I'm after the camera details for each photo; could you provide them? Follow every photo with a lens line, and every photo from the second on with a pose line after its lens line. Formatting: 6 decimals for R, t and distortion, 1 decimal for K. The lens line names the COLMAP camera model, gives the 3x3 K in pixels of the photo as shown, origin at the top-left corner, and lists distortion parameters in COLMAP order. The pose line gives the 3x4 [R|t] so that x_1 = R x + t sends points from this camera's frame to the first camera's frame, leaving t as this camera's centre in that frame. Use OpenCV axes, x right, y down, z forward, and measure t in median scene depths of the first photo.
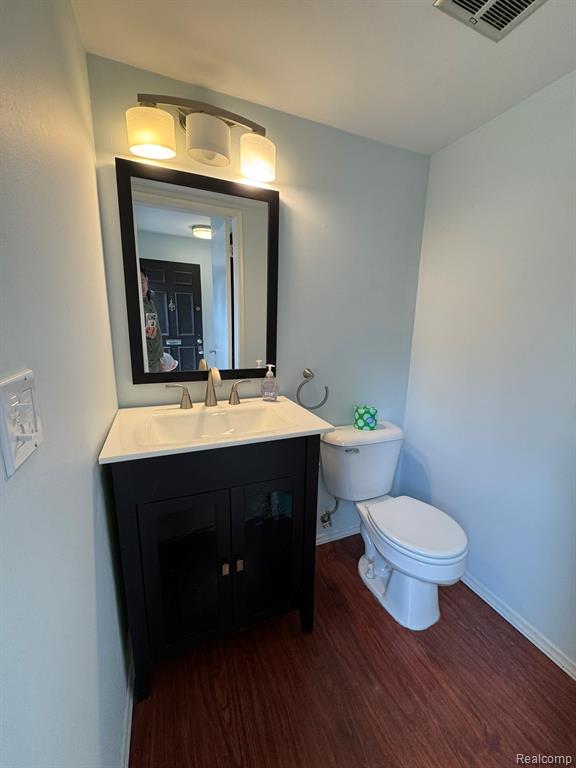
lens RADIAL K [[305.4, 0, 291.3], [0, 305.4, 386.7], [0, 0, 1]] dist [-0.003436, 0.000022]
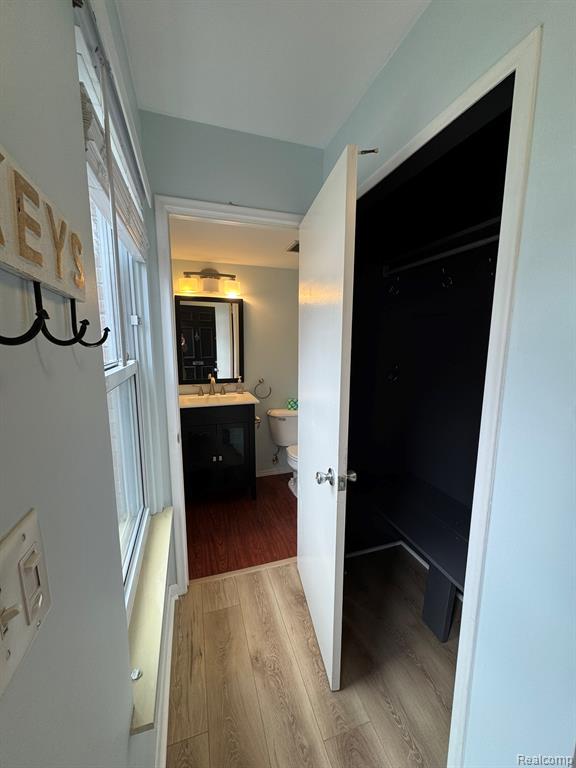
lens RADIAL K [[305.4, 0, 288.3], [0, 305.4, 383.6], [0, 0, 1]] dist [-0.003436, 0.000022]
pose [[0.996477, -0.006733, -0.083599, 0.446595], [0.001365, 0.997942, -0.064105, 0.115001], [0.083859, 0.063765, 0.994435, -1.093056]]
